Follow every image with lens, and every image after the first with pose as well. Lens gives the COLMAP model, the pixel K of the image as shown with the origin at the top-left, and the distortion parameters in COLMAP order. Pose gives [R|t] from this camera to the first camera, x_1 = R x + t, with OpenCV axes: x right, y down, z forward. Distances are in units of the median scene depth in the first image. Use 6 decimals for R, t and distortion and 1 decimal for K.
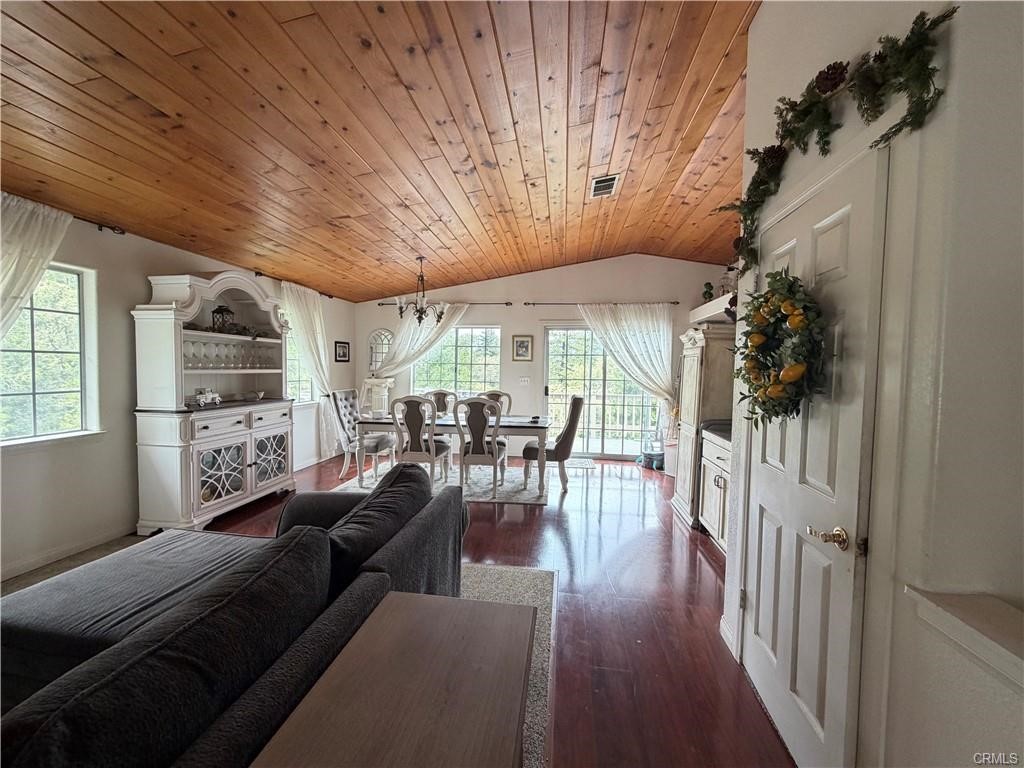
lens RADIAL K [[408.2, 0, 512.0], [0, 408.2, 384.0], [0, 0, 1]] dist [-0.001169, -0.000029]
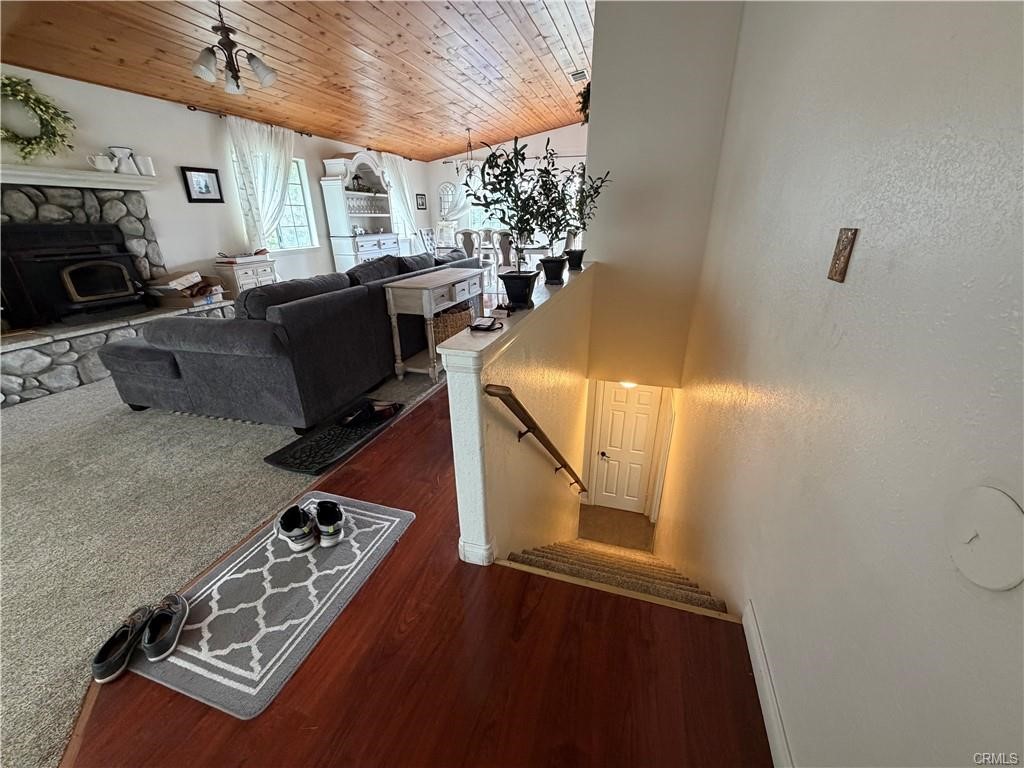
lens RADIAL K [[408.2, 0, 512.0], [0, 408.2, 384.0], [0, 0, 1]] dist [-0.001169, -0.000029]
pose [[0.984840, 0.044753, -0.167595, 0.236504], [0.015023, 0.940514, 0.339422, 0.058885], [0.172816, -0.336793, 0.925584, -0.691874]]
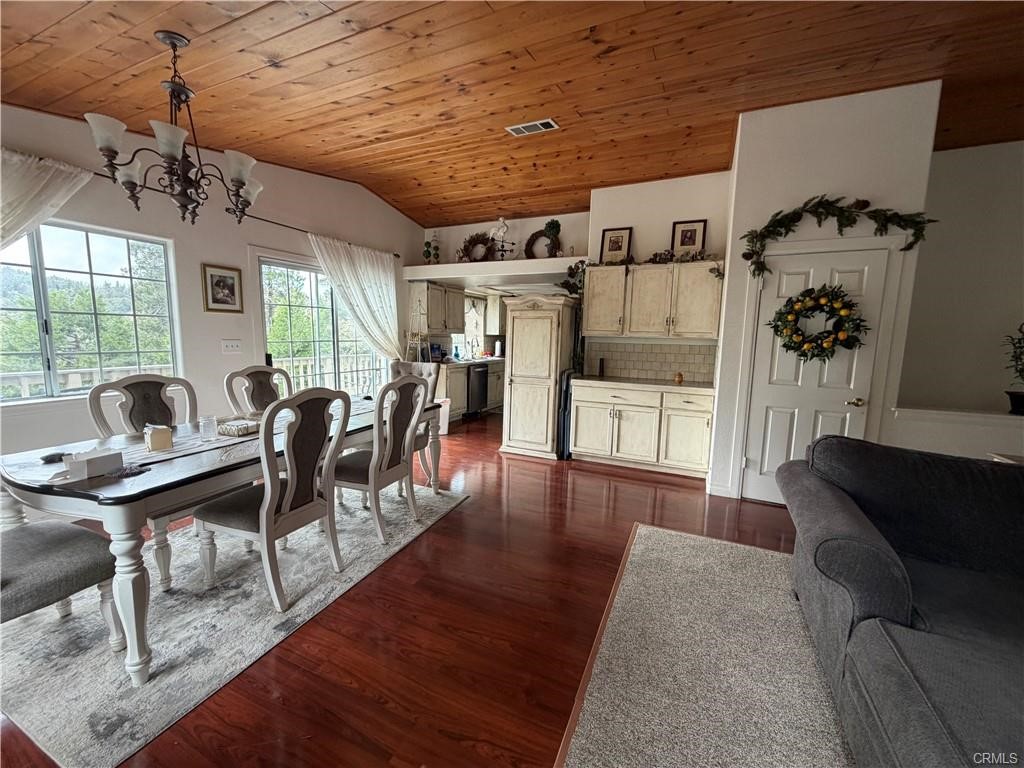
lens RADIAL K [[408.2, 0, 512.0], [0, 408.2, 384.0], [0, 0, 1]] dist [-0.001169, -0.000029]
pose [[0.285935, -0.136614, 0.948461, -0.885416], [0.023012, 0.990479, 0.135729, -0.051873], [-0.957973, -0.016984, 0.286356, 0.947418]]
